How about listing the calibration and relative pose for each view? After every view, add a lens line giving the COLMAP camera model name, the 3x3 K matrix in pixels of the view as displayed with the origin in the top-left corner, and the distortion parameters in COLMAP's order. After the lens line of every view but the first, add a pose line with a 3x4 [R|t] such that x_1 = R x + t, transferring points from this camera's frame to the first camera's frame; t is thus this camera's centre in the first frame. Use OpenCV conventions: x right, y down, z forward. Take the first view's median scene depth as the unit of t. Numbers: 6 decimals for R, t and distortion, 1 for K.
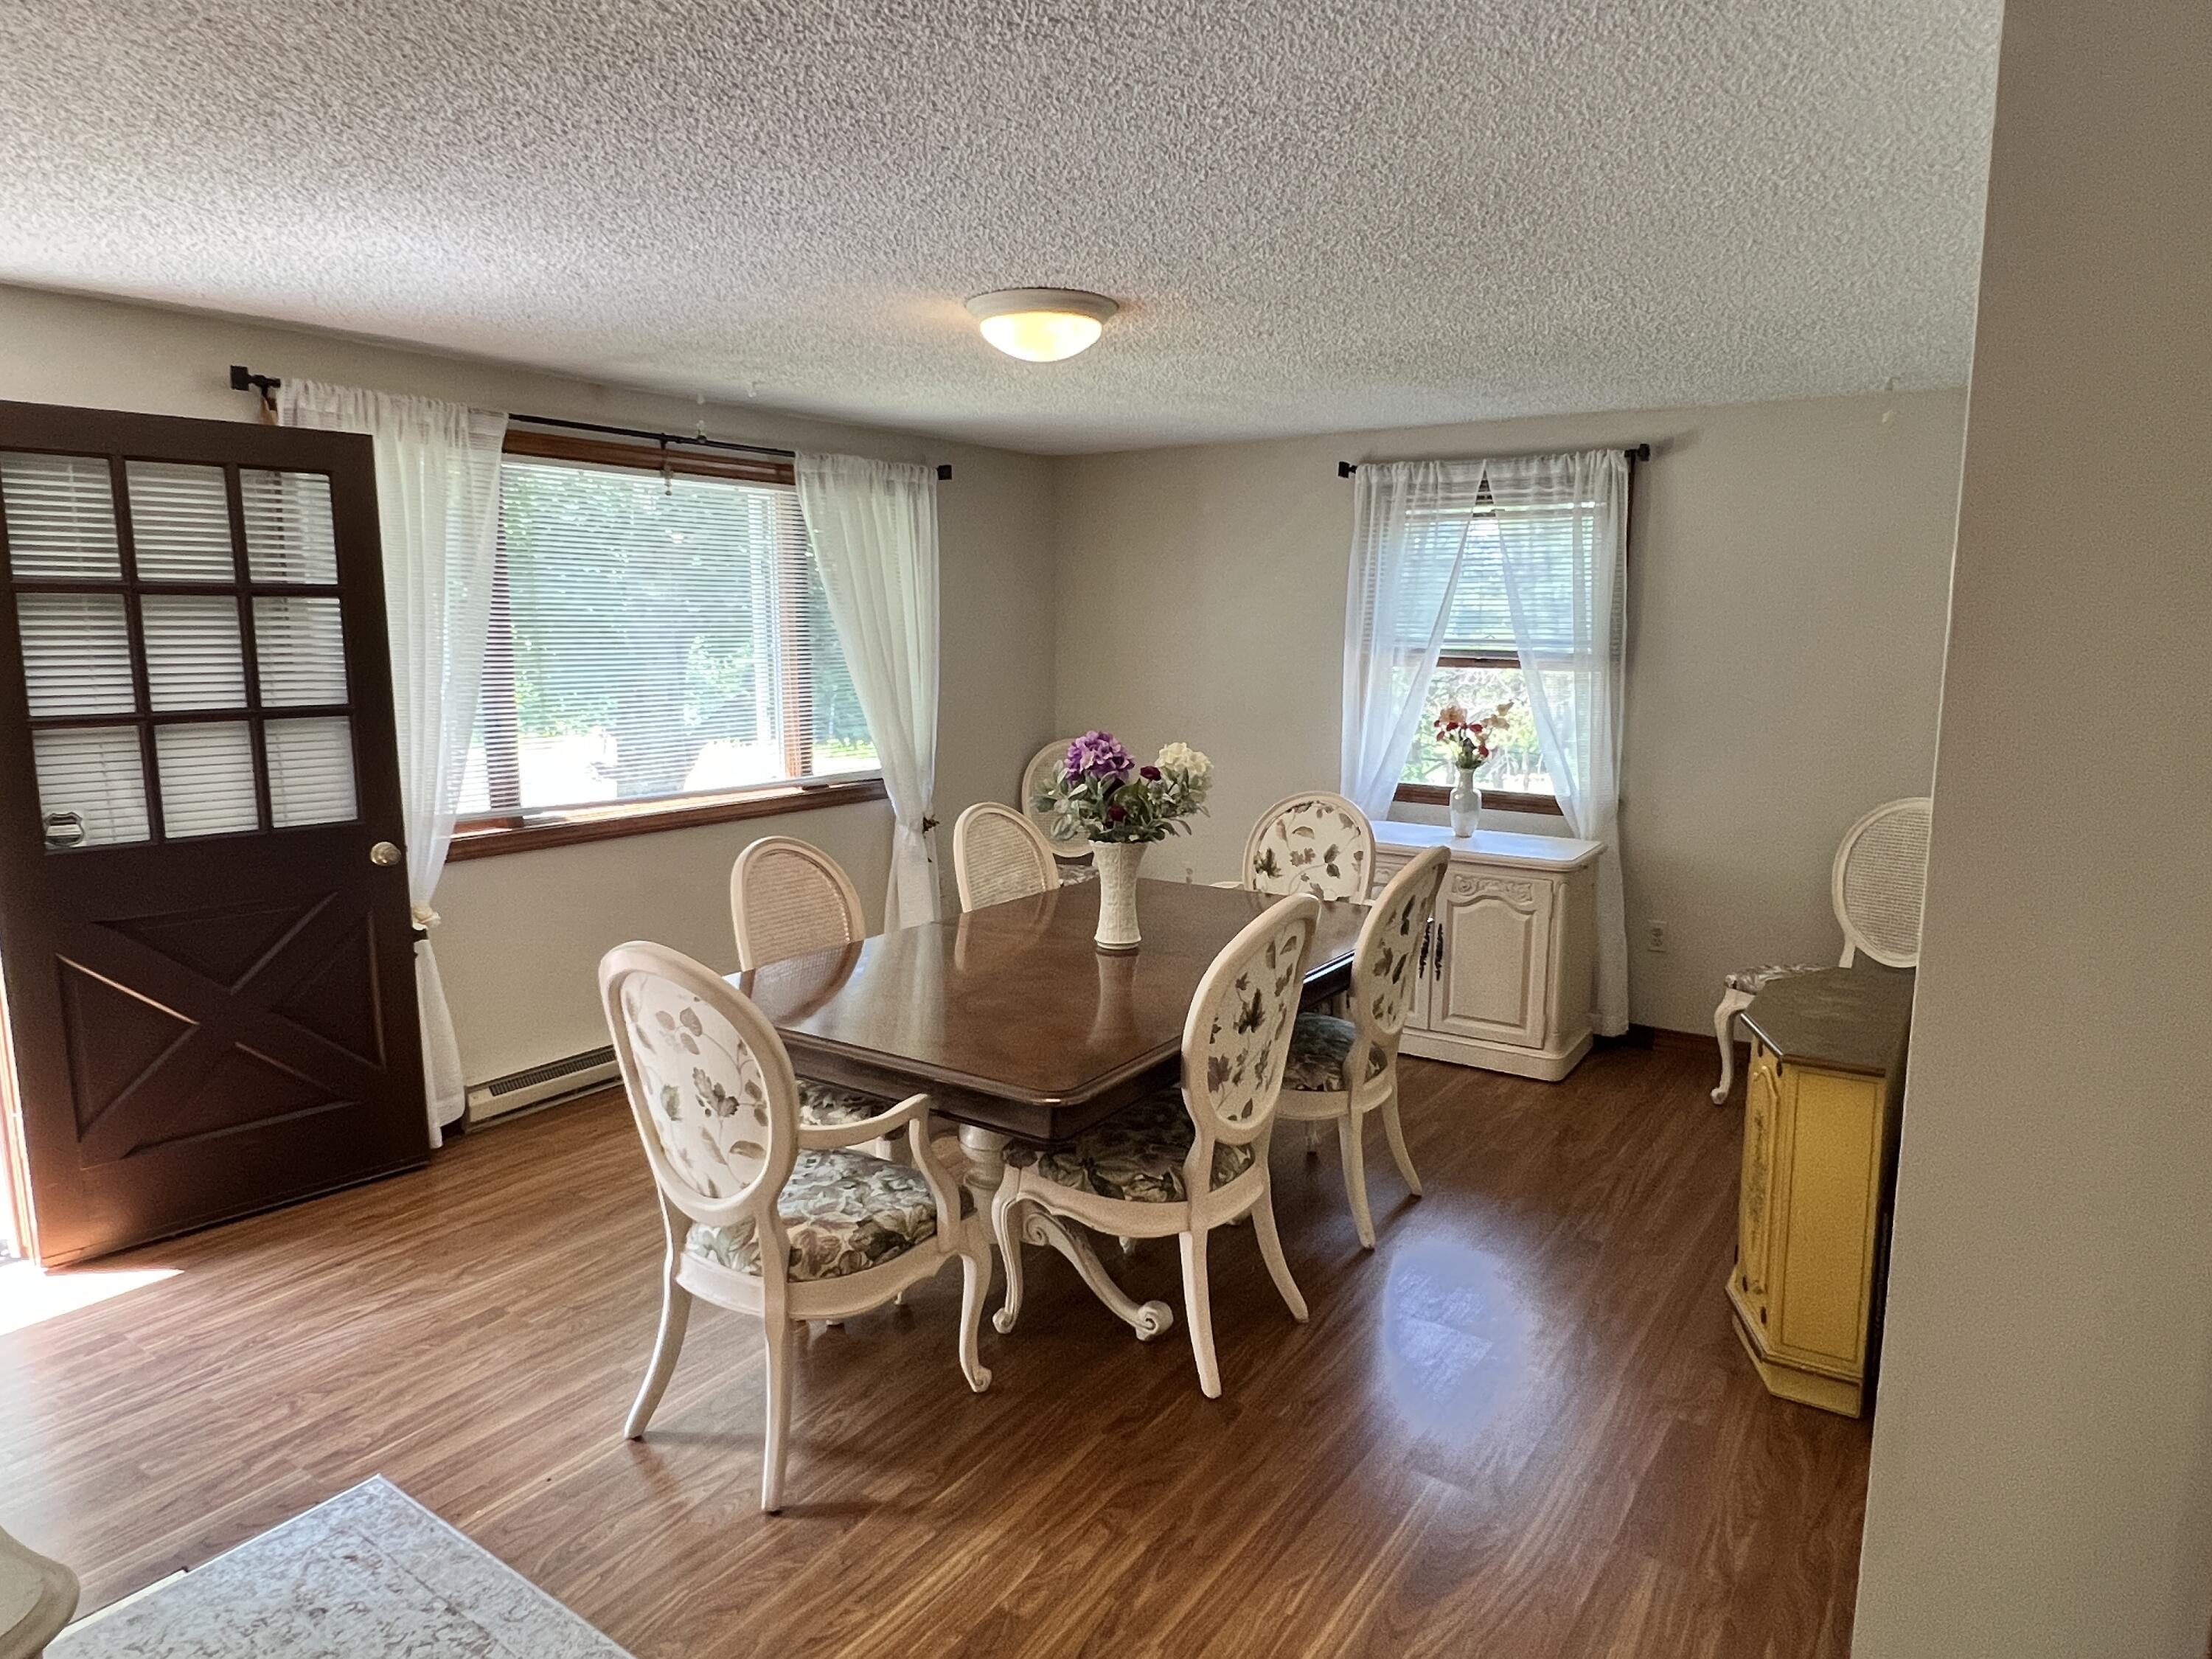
lens RADIAL K [[1354.0, 0, 1106.0], [0, 1354.0, 829.5], [0, 0, 1]] dist [-0.000436, 0.000301]
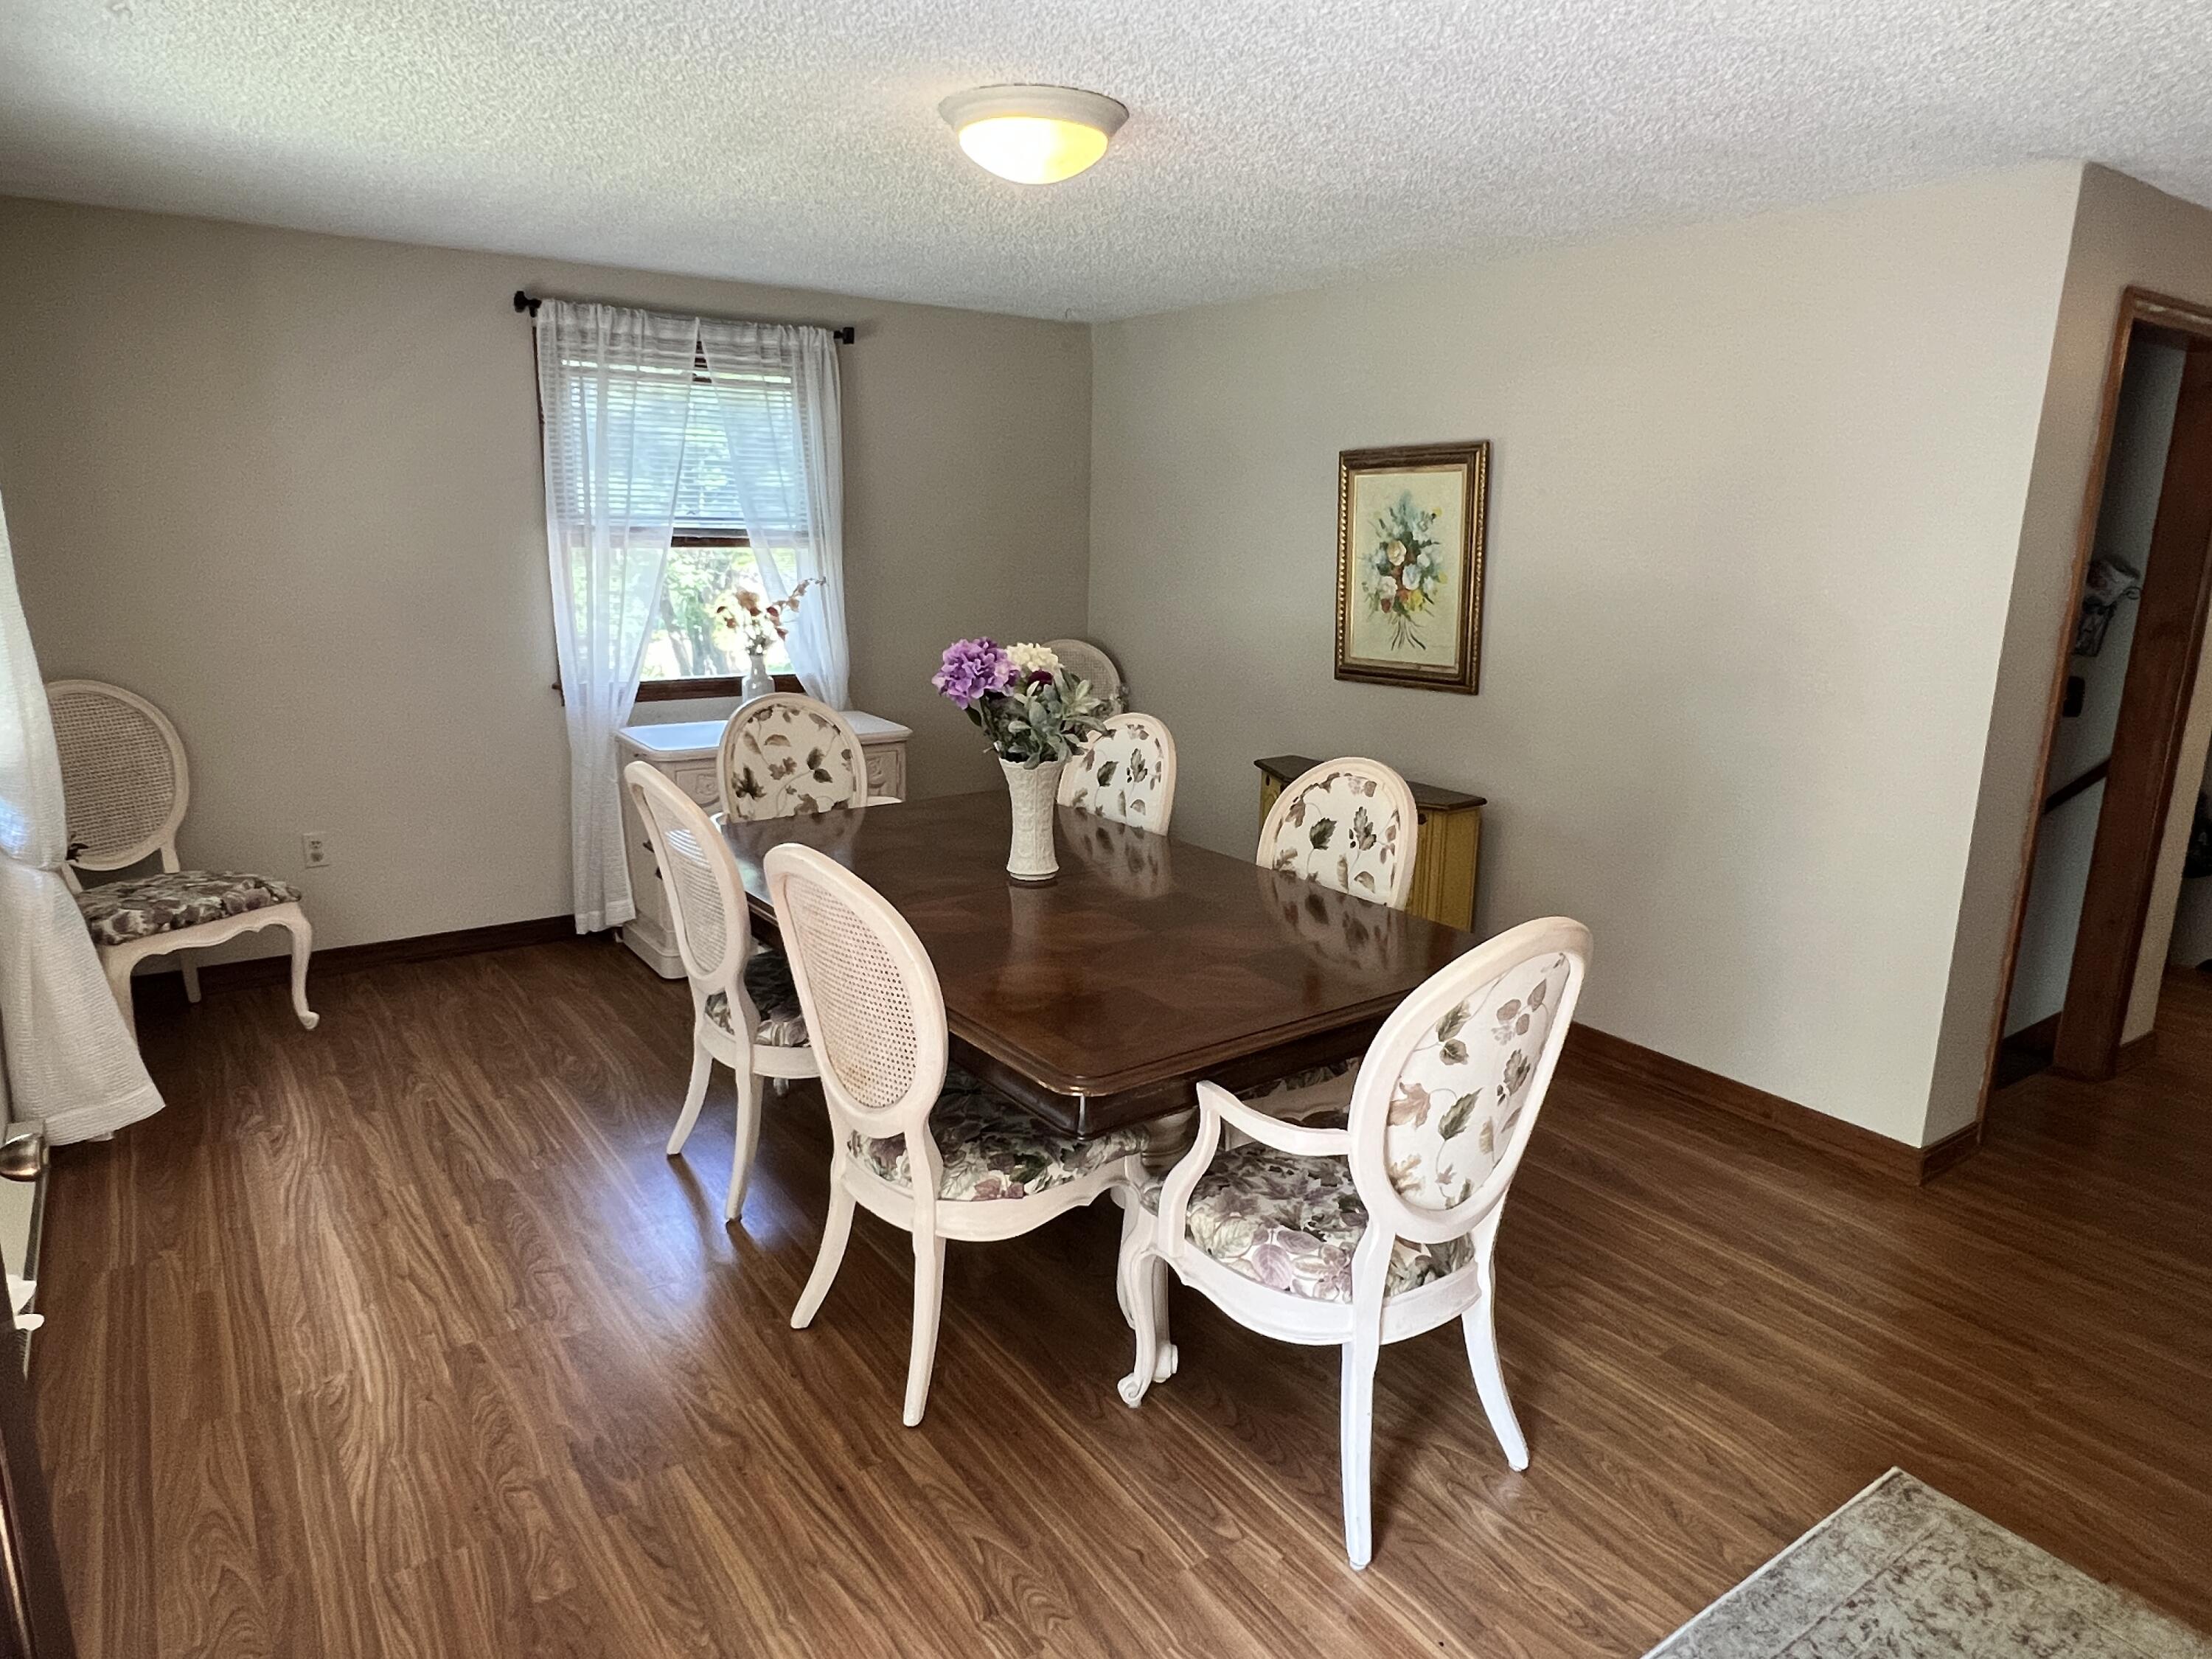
lens RADIAL K [[1354.0, 0, 1106.0], [0, 1354.0, 829.5], [0, 0, 1]] dist [-0.000436, 0.000301]
pose [[0.345194, -0.217770, 0.912917, -0.546231], [0.119257, 0.975001, 0.187486, -0.074382], [-0.930924, 0.044152, 0.362535, 0.427887]]
